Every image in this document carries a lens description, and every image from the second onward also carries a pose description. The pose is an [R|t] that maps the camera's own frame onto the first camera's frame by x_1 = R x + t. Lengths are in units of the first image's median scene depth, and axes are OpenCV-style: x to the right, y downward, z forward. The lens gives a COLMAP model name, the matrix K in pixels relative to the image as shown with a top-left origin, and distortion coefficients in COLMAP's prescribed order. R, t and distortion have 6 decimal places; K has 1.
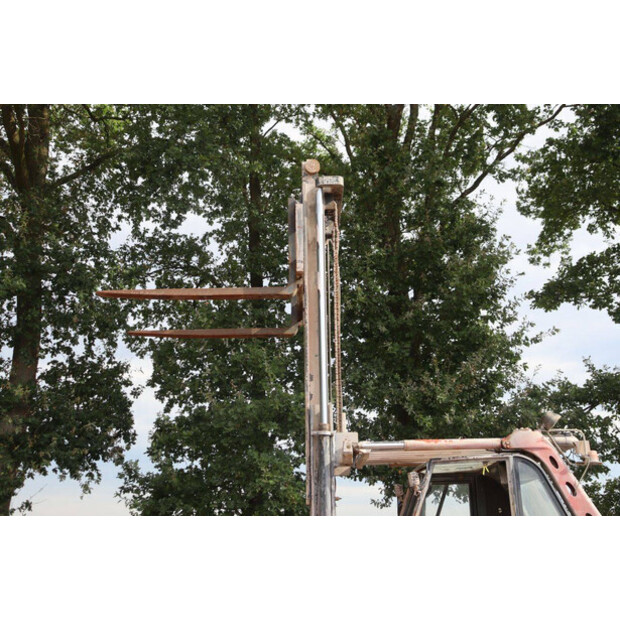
lens RADIAL K [[922.1, 0, 310.0], [0, 922.1, 310.0], [0, 0, 1]] dist [0.080784, 0.096474]
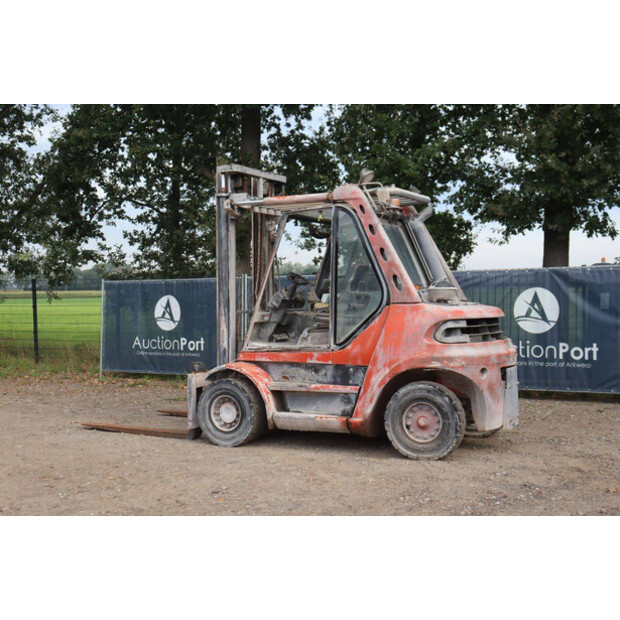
lens RADIAL K [[884.9, 0, 290.2], [0, 884.9, 308.1], [0, 0, 1]] dist [0.065354, 0.052046]
pose [[0.865955, 0.016563, -0.499848, 0.364926], [0.120443, 0.963129, 0.240574, -0.003930], [0.485403, -0.268529, 0.832031, -0.039977]]
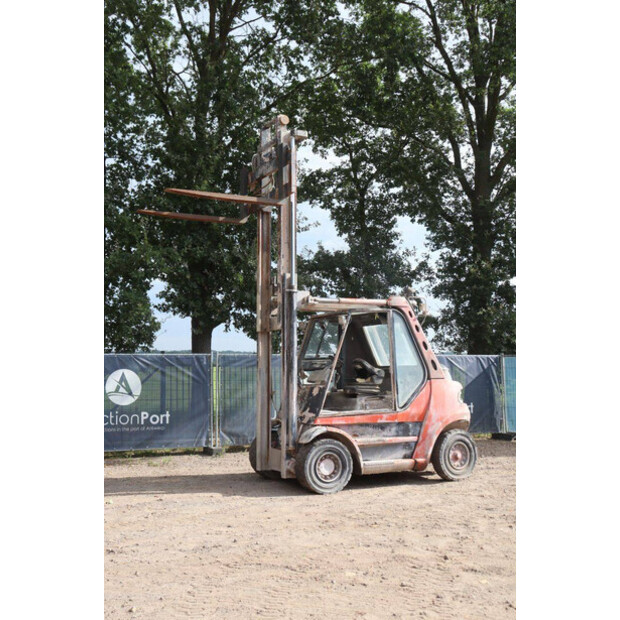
lens RADIAL K [[766.2, 0, 310.0], [0, 766.2, 310.0], [0, 0, 1]] dist [-0.000610, -0.007074]
pose [[0.892387, 0.052743, 0.448178, -0.281084], [-0.130545, 0.980855, 0.144503, -0.018359], [-0.431976, -0.187460, 0.882188, -0.120951]]
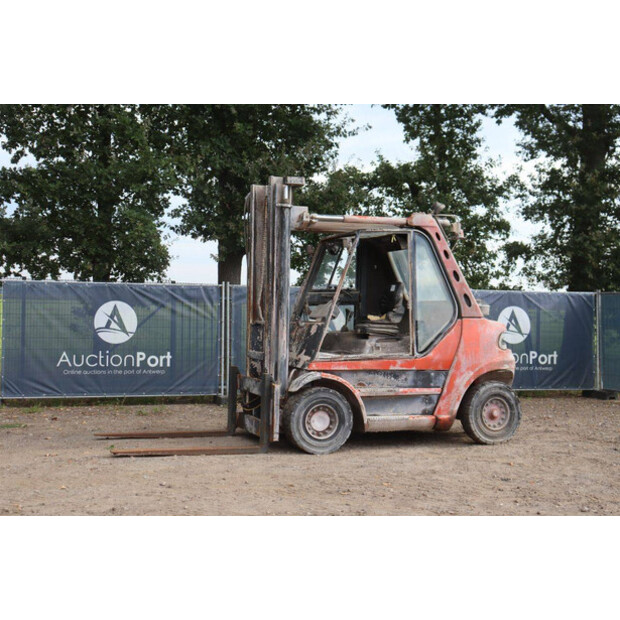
lens RADIAL K [[922.1, 0, 310.0], [0, 922.1, 310.0], [0, 0, 1]] dist [0.080784, 0.096474]
pose [[0.940943, 0.035146, 0.336735, -0.195952], [-0.119807, 0.964808, 0.234078, -0.019949], [-0.316658, -0.260598, 0.912040, -0.142510]]
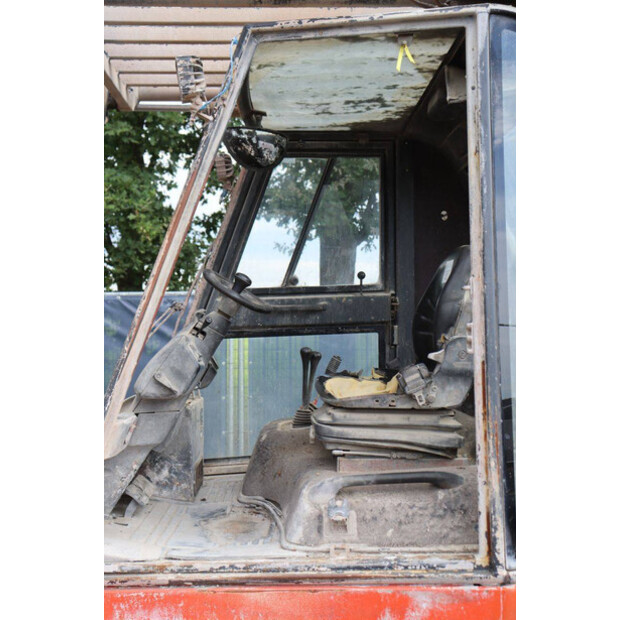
lens RADIAL K [[835.4, 0, 310.0], [0, 835.4, 310.0], [0, 0, 1]] dist [0.046350, 0.022621]
pose [[0.999524, 0.016417, 0.026127, 0.069819], [-0.022185, 0.970844, 0.238685, 0.089476], [-0.021447, -0.239151, 0.970746, 0.320263]]
